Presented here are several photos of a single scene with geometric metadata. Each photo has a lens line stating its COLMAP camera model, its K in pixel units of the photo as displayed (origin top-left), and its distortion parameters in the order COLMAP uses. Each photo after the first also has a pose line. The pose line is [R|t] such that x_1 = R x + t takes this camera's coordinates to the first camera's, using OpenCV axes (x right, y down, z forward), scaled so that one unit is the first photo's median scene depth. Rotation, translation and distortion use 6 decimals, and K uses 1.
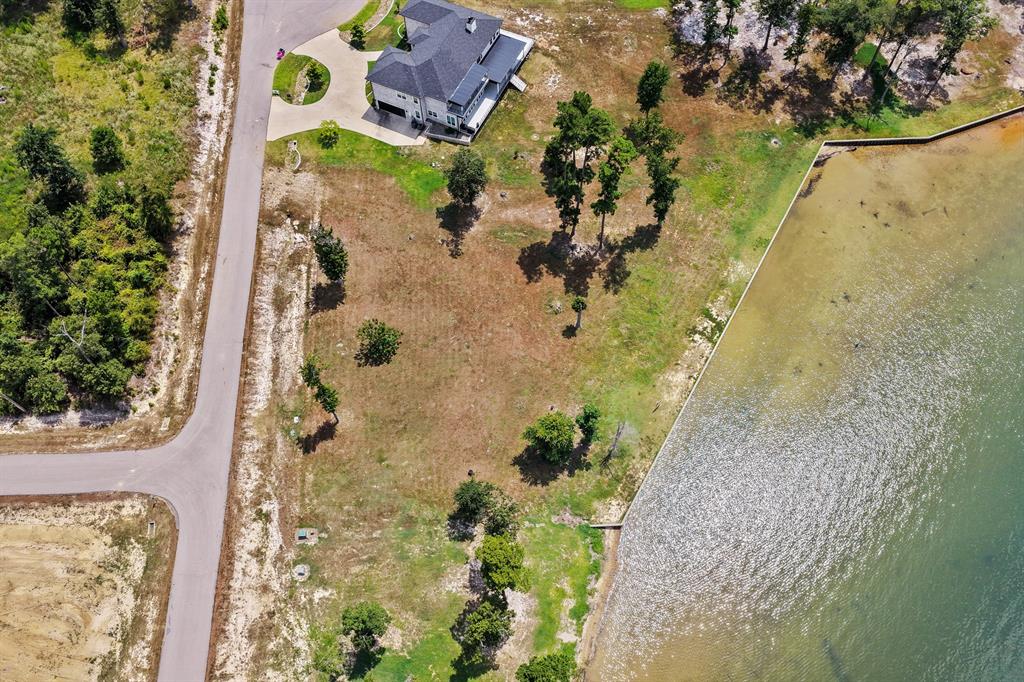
lens RADIAL K [[861.8, 0, 512.0], [0, 861.8, 341.0], [0, 0, 1]] dist [-0.005714, 0.018759]
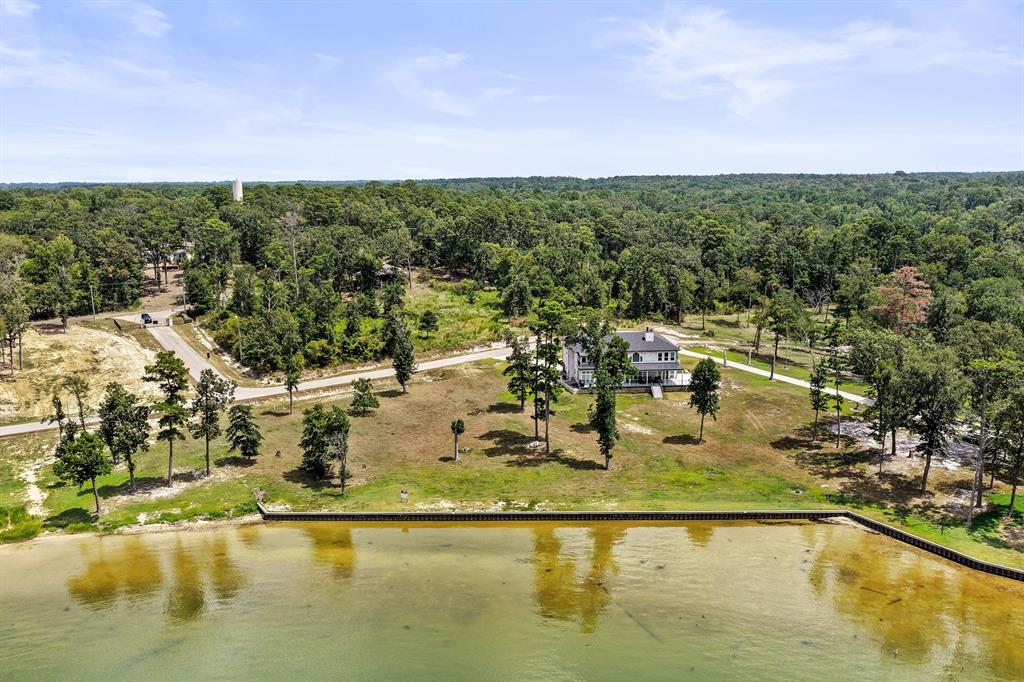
lens RADIAL K [[847.7, 0, 513.8], [0, 847.7, 356.1], [0, 0, 1]] dist [-0.007317, 0.010947]
pose [[0.498116, 0.185528, -0.847030, 0.903253], [-0.763175, 0.557530, -0.326686, 0.182515], [0.411636, 0.809160, 0.419305, 0.481267]]
